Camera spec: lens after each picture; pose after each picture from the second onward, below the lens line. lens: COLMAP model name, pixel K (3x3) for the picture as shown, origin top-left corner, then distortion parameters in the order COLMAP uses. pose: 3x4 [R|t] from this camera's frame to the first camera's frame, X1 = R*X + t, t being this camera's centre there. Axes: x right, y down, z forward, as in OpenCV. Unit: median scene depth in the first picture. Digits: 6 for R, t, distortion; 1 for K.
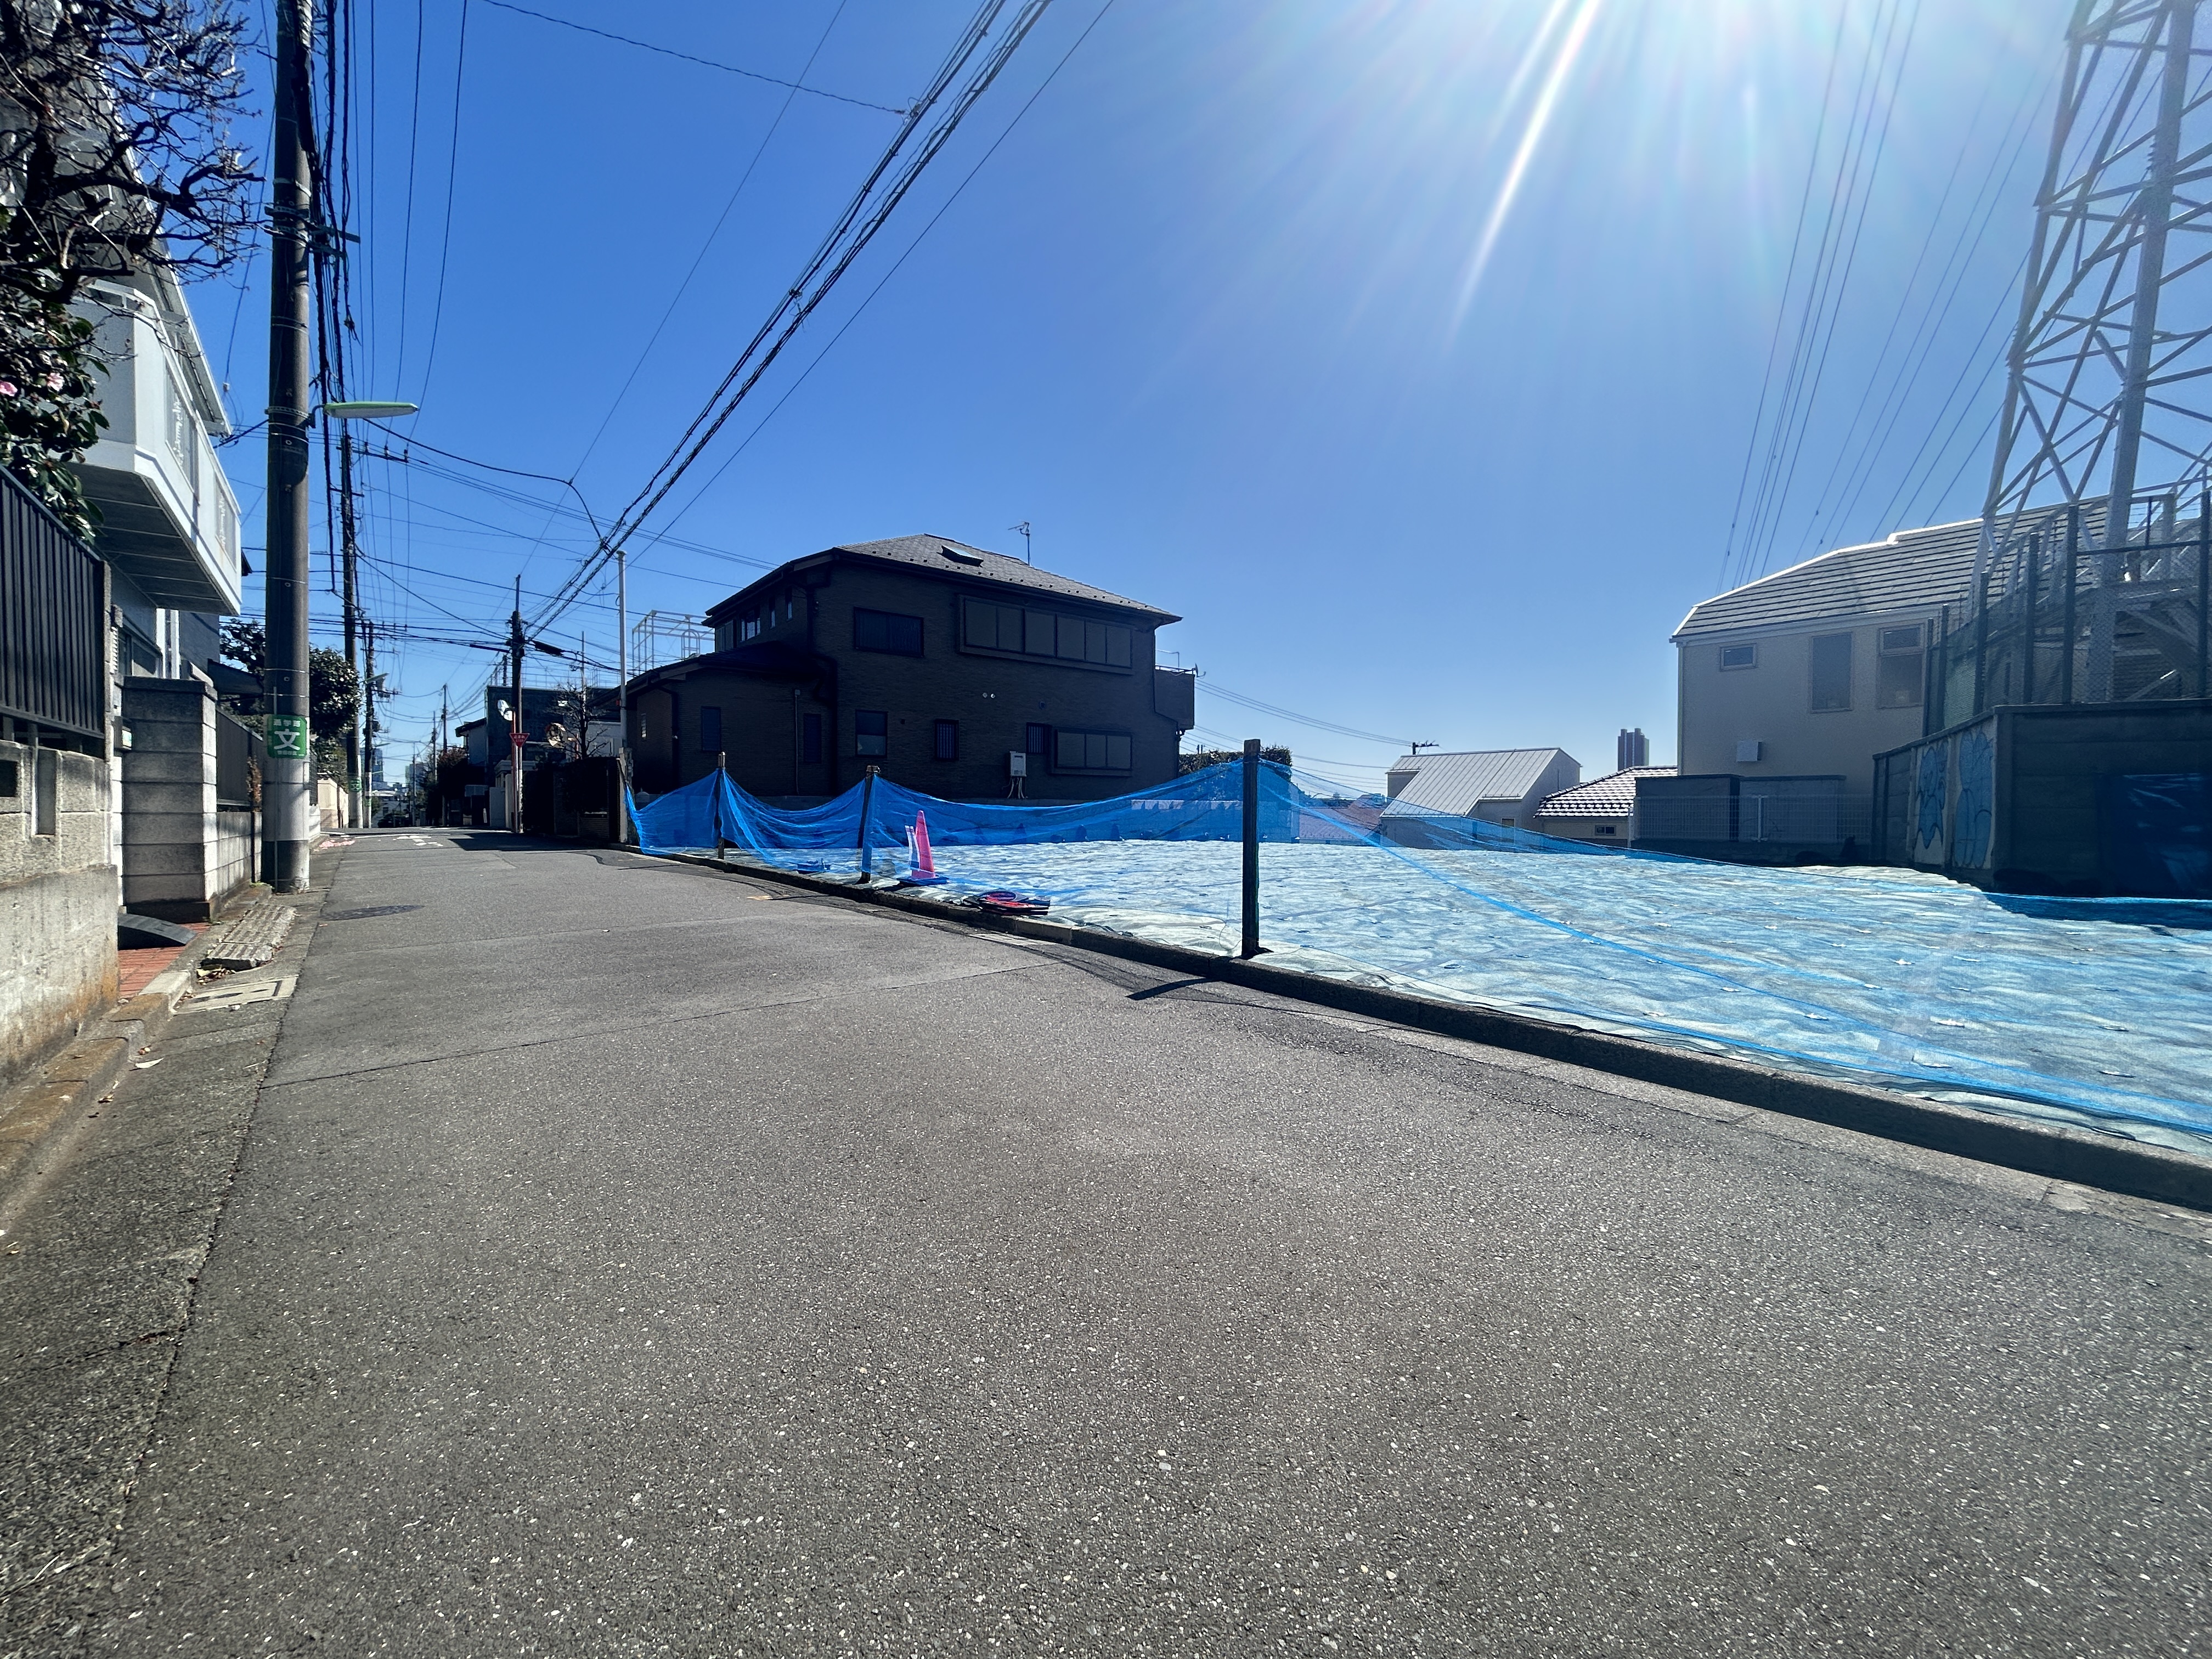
lens RADIAL K [[890.4, 0, 1101.5], [0, 890.4, 824.5], [0, 0, 1]] dist [-0.001880, 0.000153]
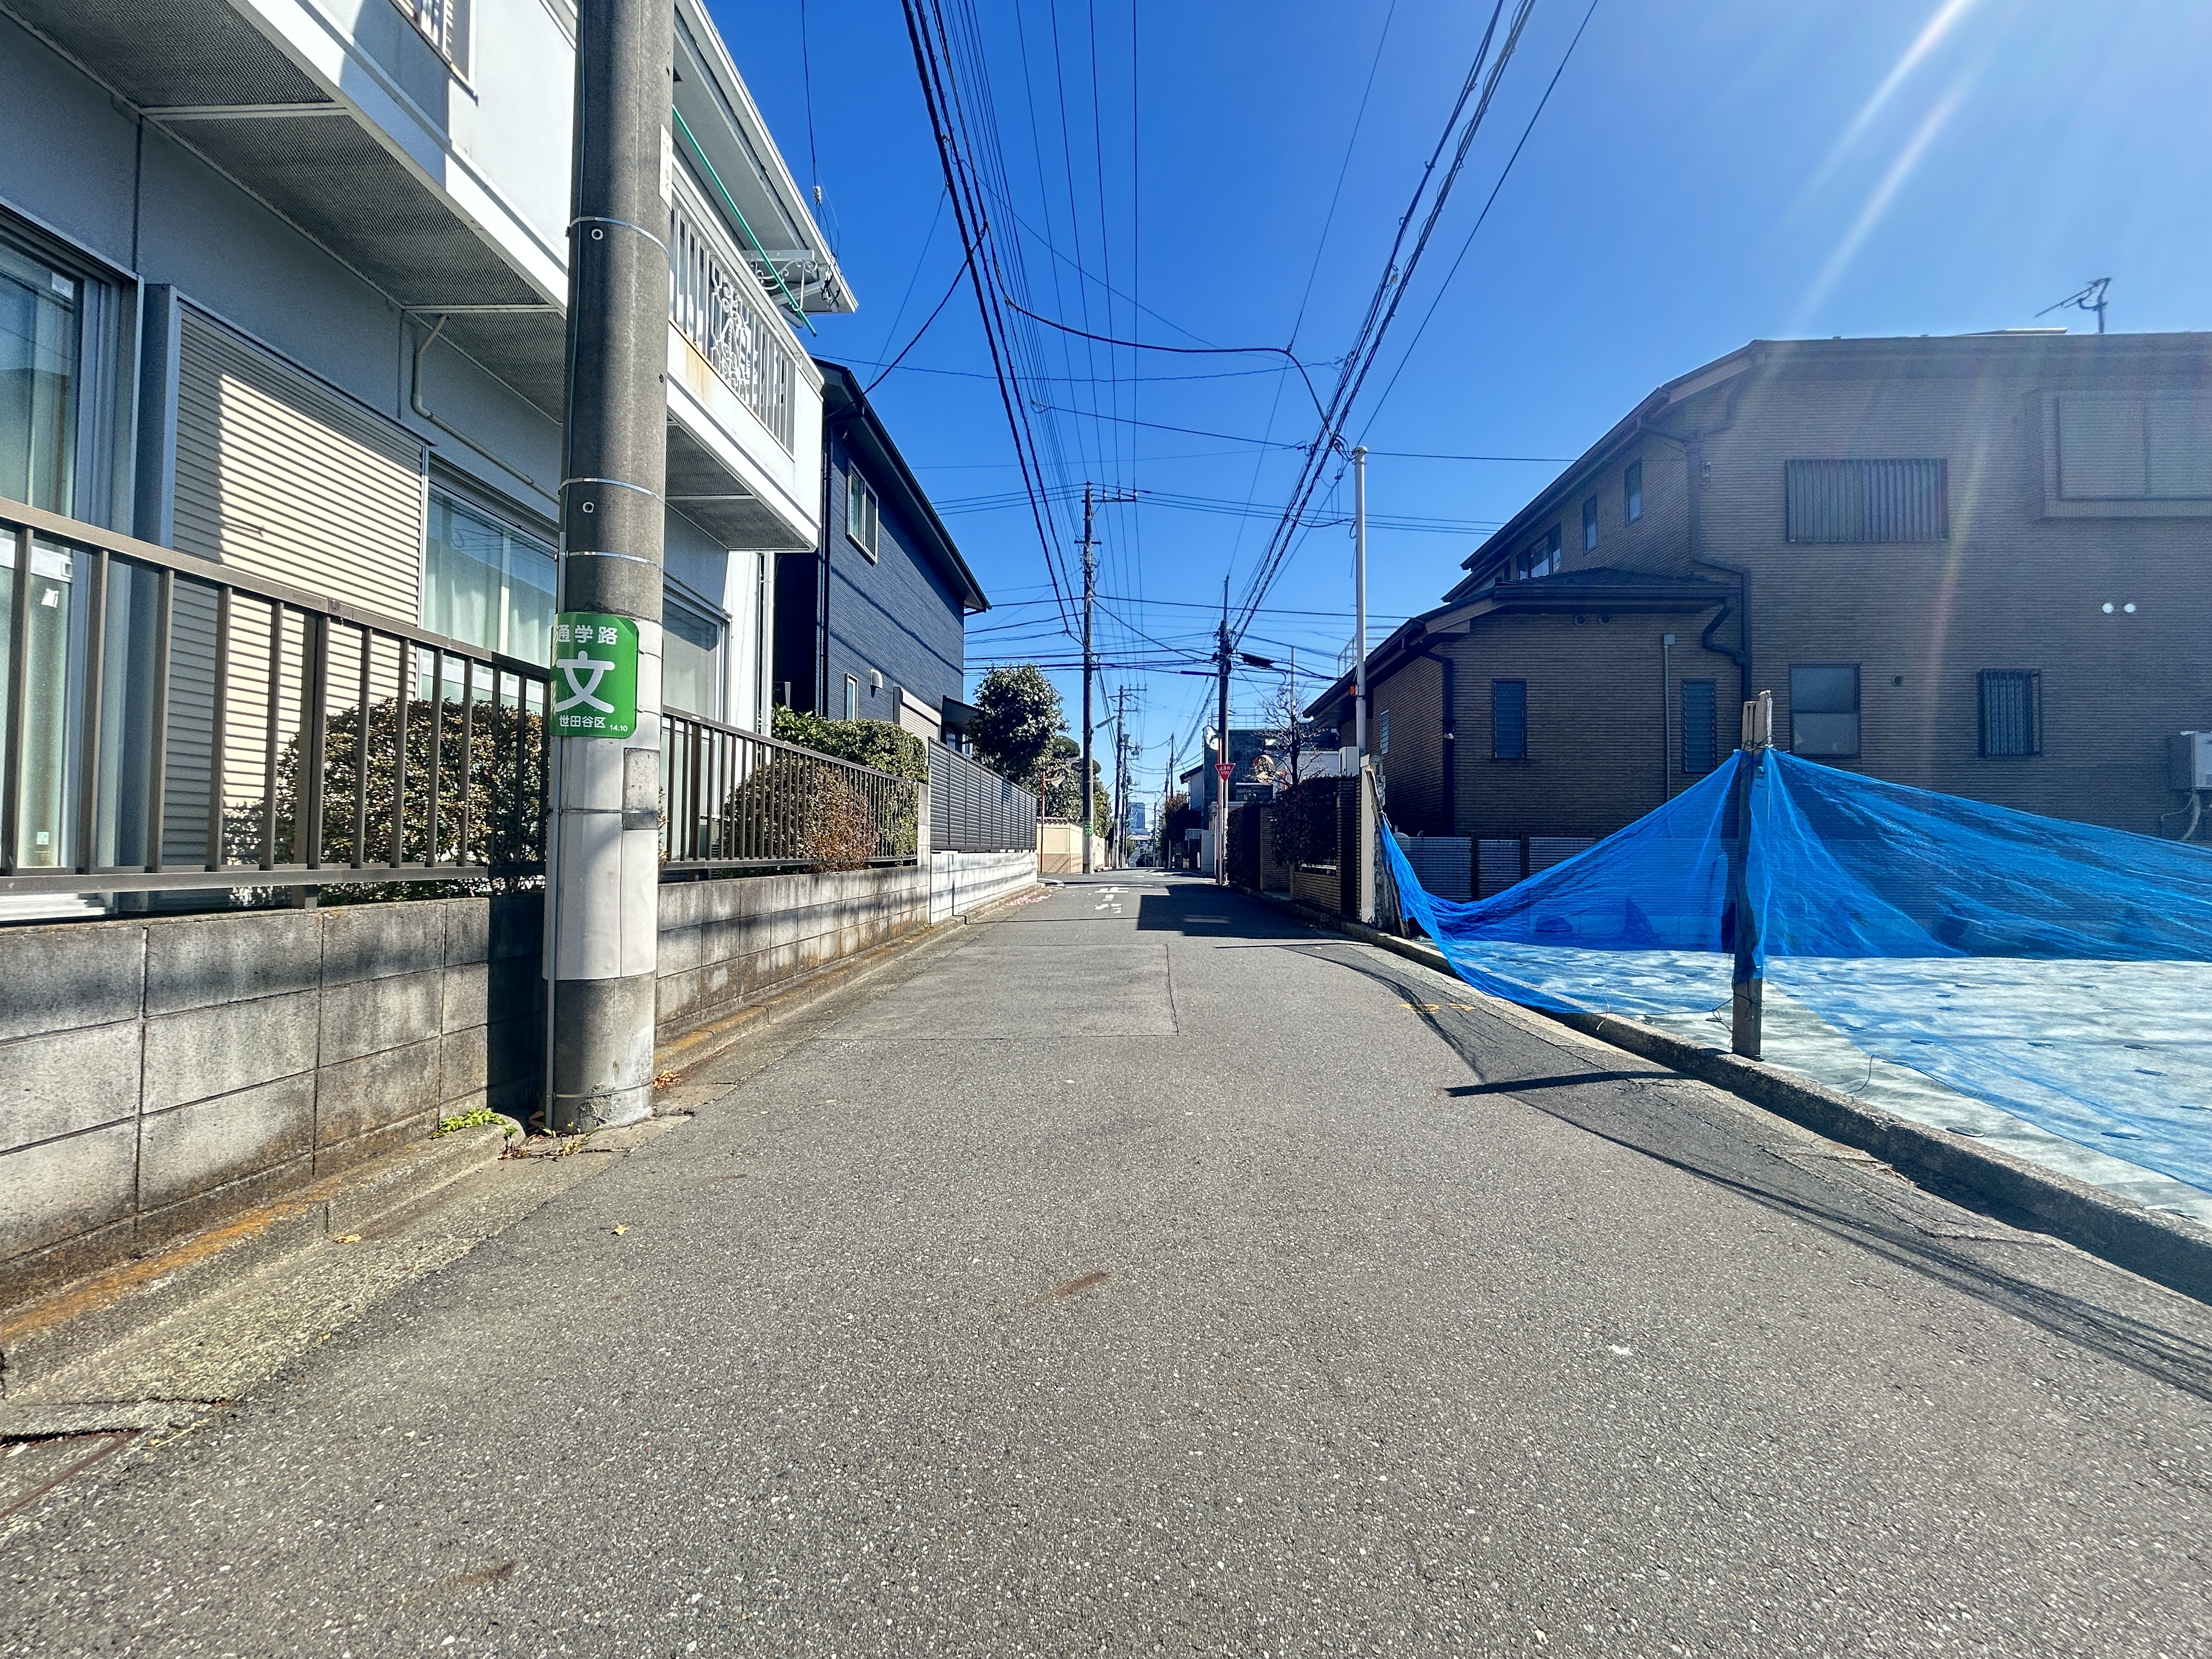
lens RADIAL K [[890.4, 0, 1093.0], [0, 890.4, 823.2], [0, 0, 1]] dist [-0.001880, 0.000153]
pose [[0.739727, -0.016551, -0.672704, -0.205264], [-0.016495, 0.998951, -0.042717, -0.011473], [0.672705, 0.042695, 0.738678, 0.333081]]
